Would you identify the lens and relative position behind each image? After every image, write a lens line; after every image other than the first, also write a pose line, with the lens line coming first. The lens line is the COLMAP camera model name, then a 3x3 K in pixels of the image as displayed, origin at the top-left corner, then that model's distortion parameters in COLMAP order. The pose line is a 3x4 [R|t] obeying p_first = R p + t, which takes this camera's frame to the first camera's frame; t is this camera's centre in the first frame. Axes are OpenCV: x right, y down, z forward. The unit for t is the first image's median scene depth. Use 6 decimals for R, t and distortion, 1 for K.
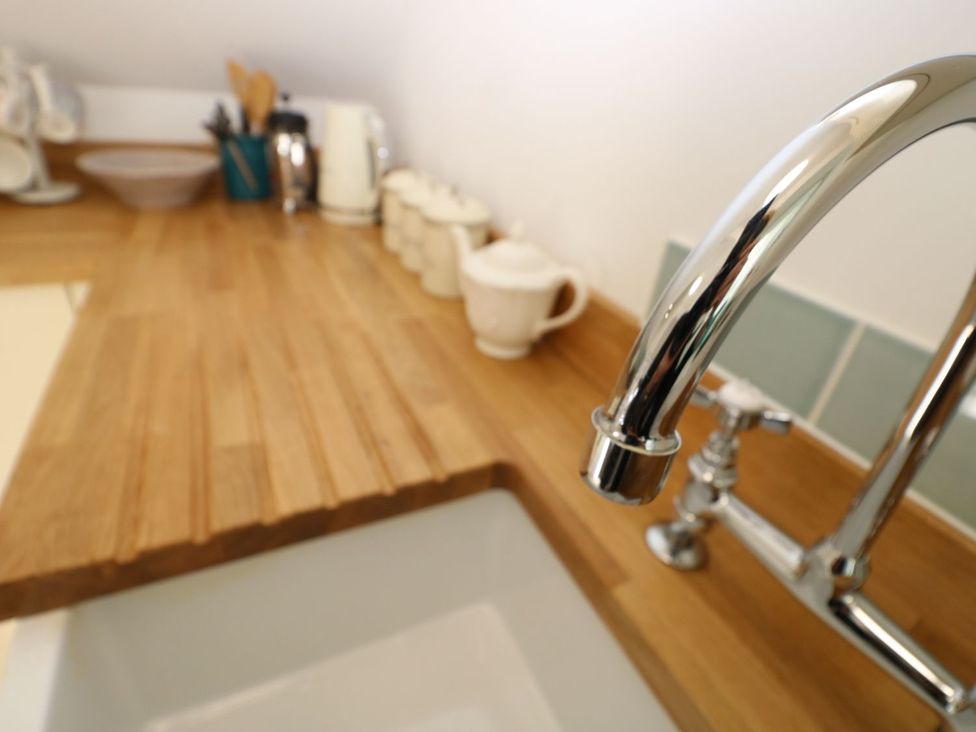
lens RADIAL K [[509.7, 0, 476.1], [0, 509.7, 369.7], [0, 0, 1]] dist [-0.005175, -0.000963]
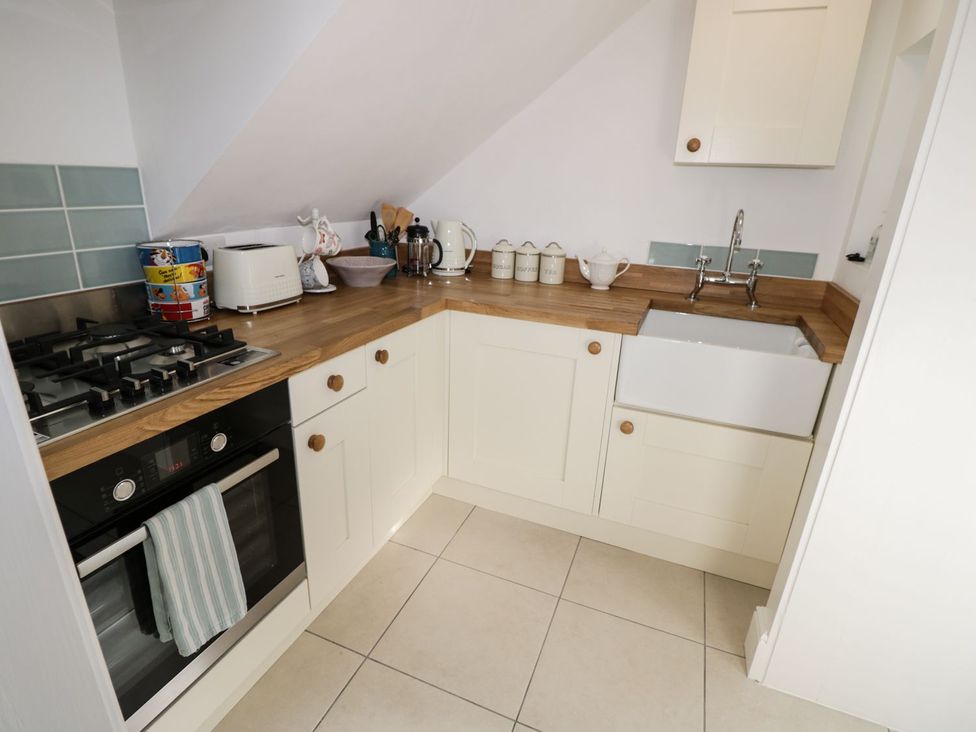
lens RADIAL K [[507.9, 0, 483.0], [0, 507.9, 361.8], [0, 0, 1]] dist [0.000841, -0.015957]
pose [[0.729534, -0.275394, 0.626049, -2.809268], [0.368039, 0.929596, -0.019952, 0.184892], [-0.576478, 0.244966, 0.779528, -0.950396]]
